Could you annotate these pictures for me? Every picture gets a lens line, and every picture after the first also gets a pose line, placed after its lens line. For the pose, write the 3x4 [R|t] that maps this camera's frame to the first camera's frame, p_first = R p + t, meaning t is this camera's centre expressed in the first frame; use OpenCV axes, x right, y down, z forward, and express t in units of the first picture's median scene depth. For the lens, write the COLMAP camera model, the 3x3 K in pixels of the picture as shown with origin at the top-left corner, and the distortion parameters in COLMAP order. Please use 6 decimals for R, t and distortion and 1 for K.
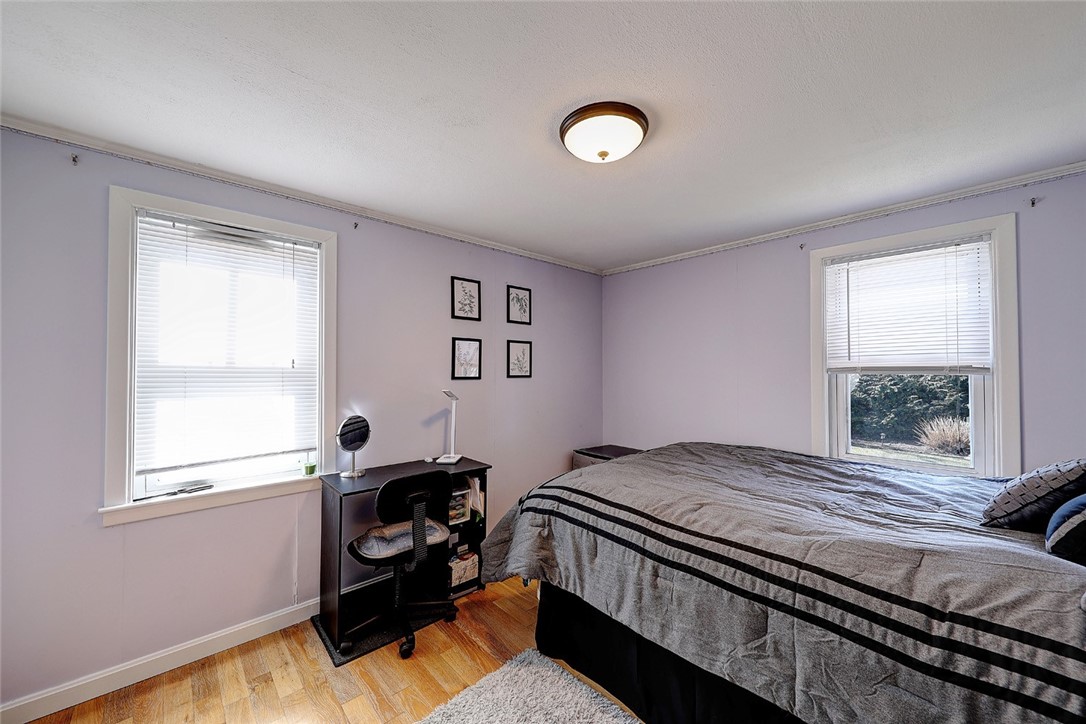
lens RADIAL K [[407.0, 0, 553.3], [0, 407.0, 364.9], [0, 0, 1]] dist [0.000124, -0.000031]
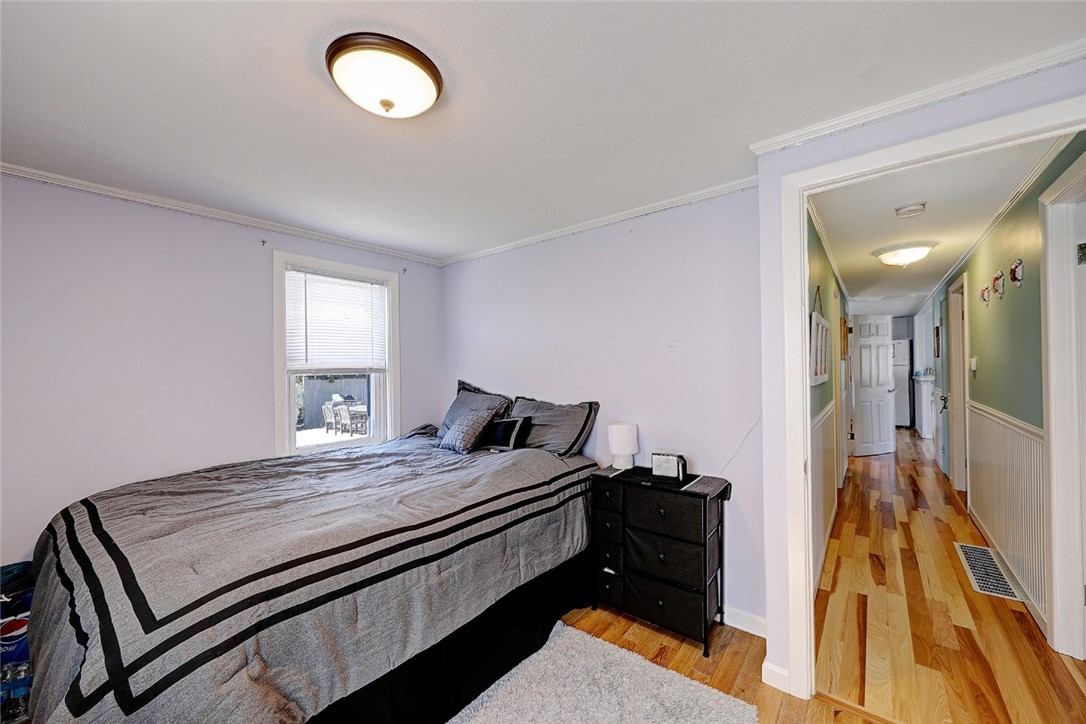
lens RADIAL K [[407.0, 0, 553.3], [0, 407.0, 364.9], [0, 0, 1]] dist [0.000124, -0.000031]
pose [[-0.150773, 0.009731, 0.988520, -0.767142], [-0.001162, 0.999949, -0.010020, 0.009770], [-0.988568, -0.002660, -0.150754, 0.843129]]
